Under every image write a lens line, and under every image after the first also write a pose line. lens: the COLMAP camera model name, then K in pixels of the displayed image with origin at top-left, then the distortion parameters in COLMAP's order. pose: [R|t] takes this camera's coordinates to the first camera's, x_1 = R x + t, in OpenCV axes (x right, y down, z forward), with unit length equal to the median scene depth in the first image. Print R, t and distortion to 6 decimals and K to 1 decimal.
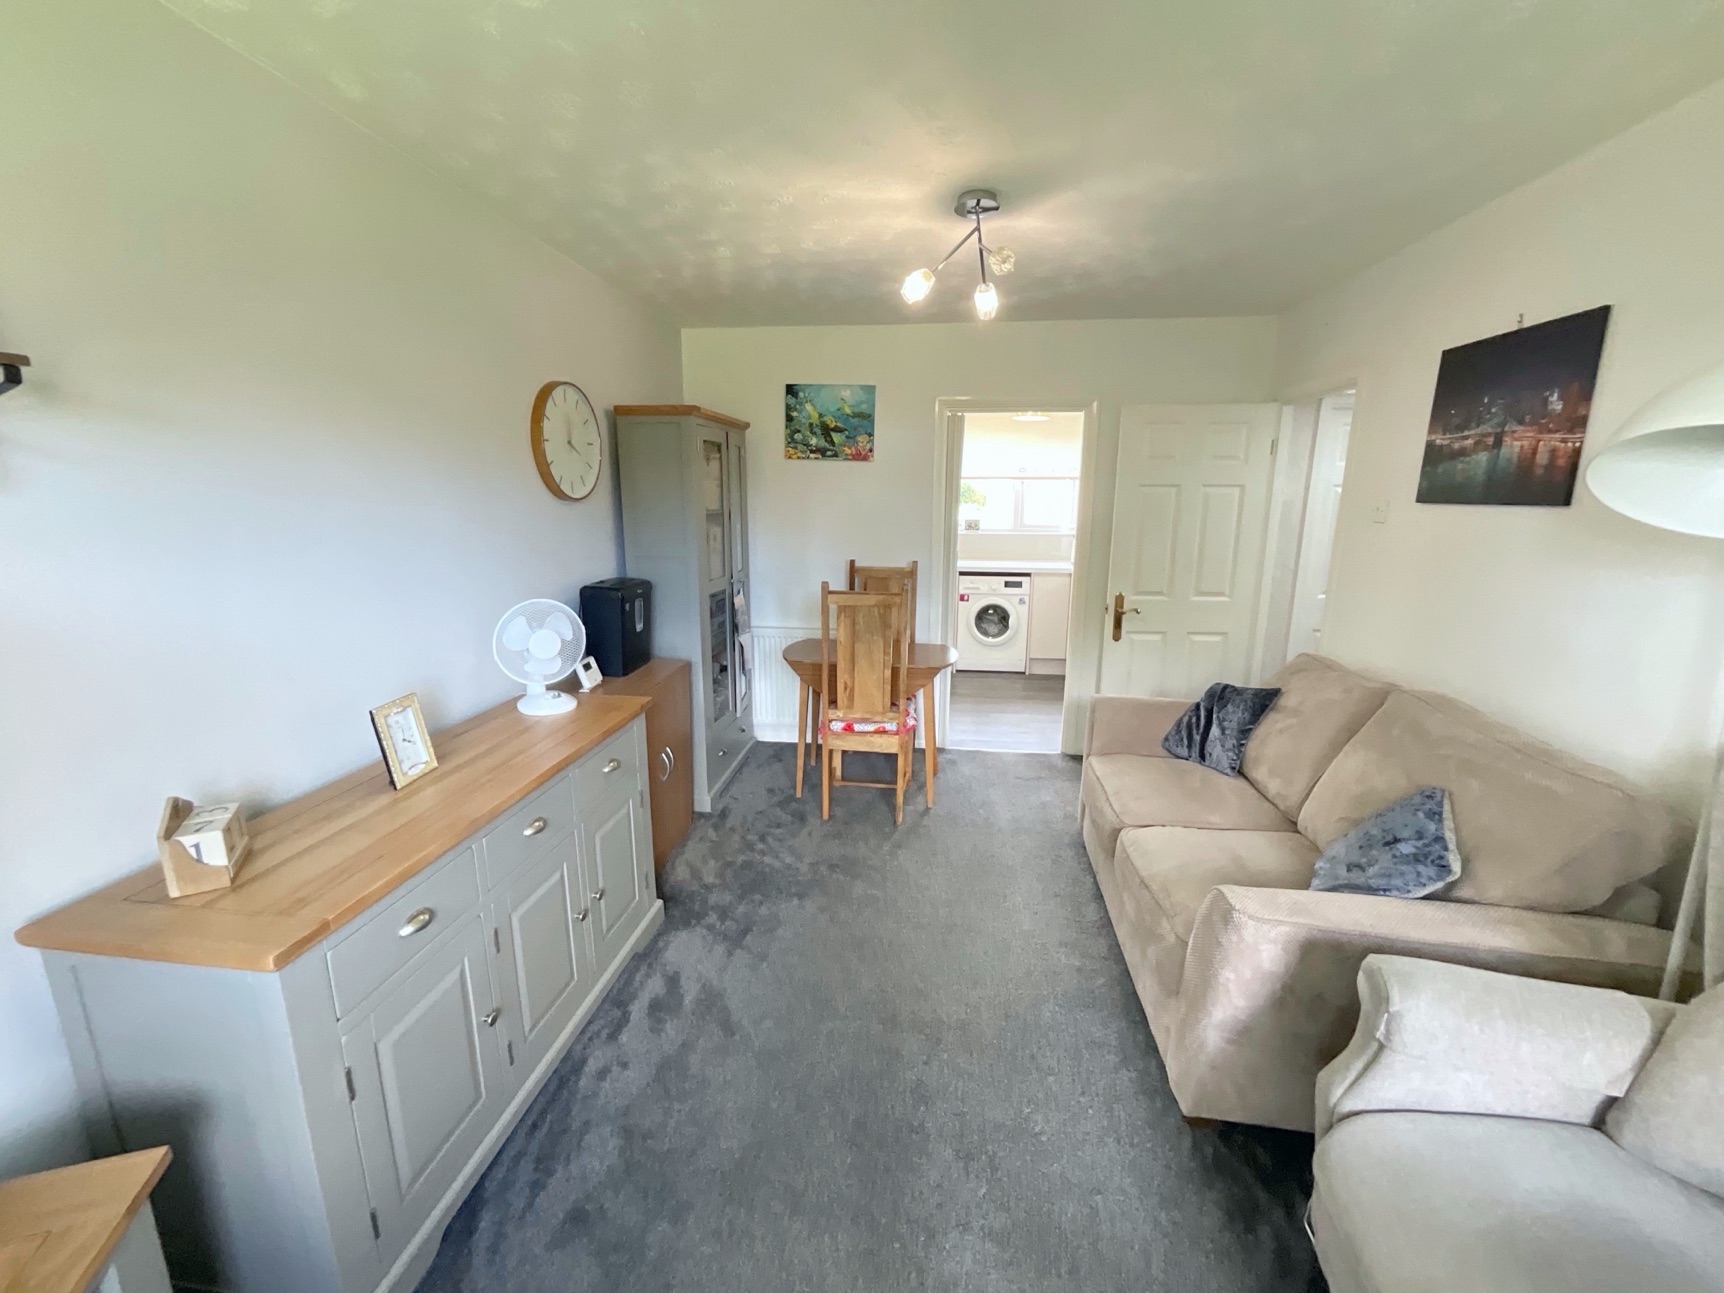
lens RADIAL K [[702.2, 0, 862.7], [0, 702.2, 640.9], [0, 0, 1]] dist [-0.000538, 0.001462]
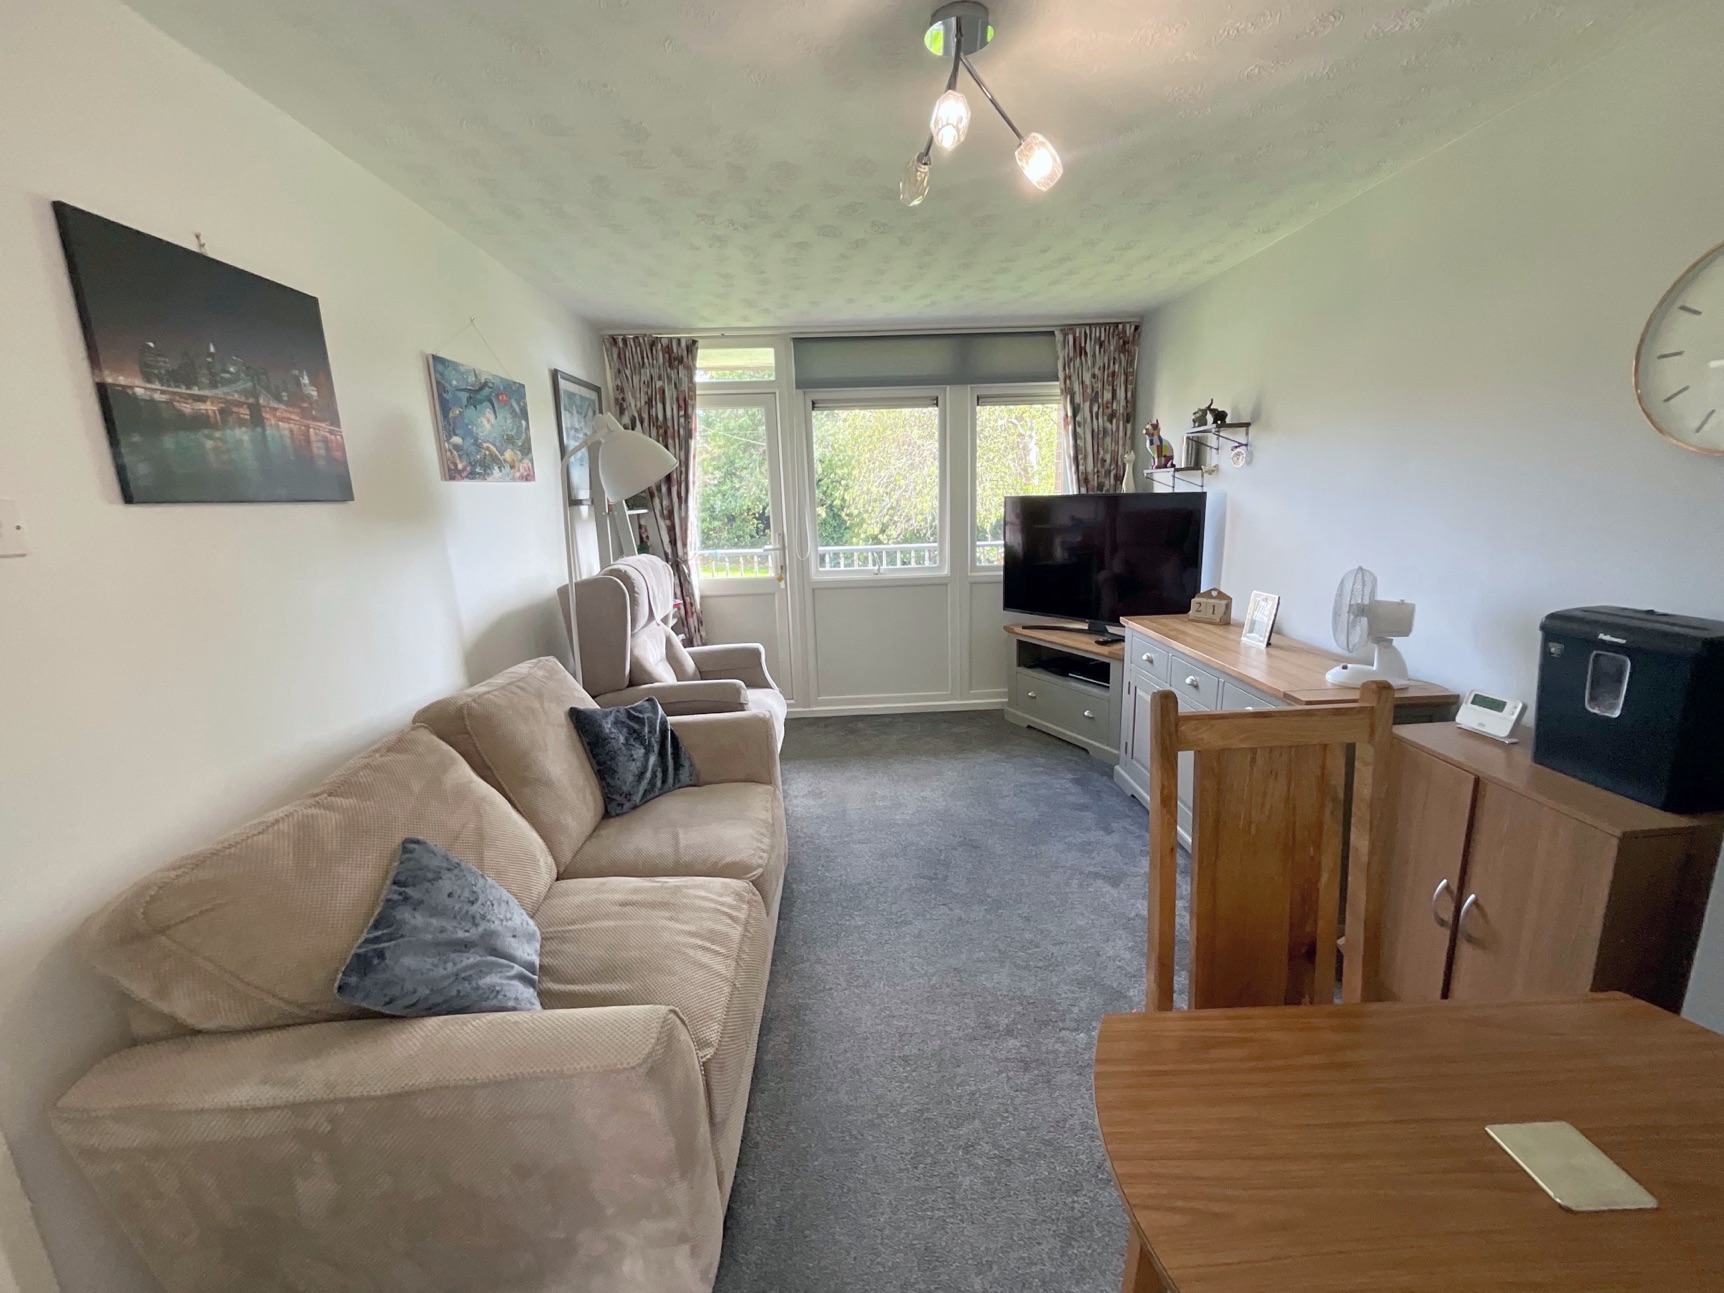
lens RADIAL K [[702.2, 0, 862.9], [0, 702.2, 641.6], [0, 0, 1]] dist [-0.000538, 0.001462]
pose [[-0.988499, 0.049618, -0.142853, 0.390487], [-0.012157, 0.915511, 0.402110, -0.372655], [0.150735, 0.399222, -0.904379, 1.860946]]
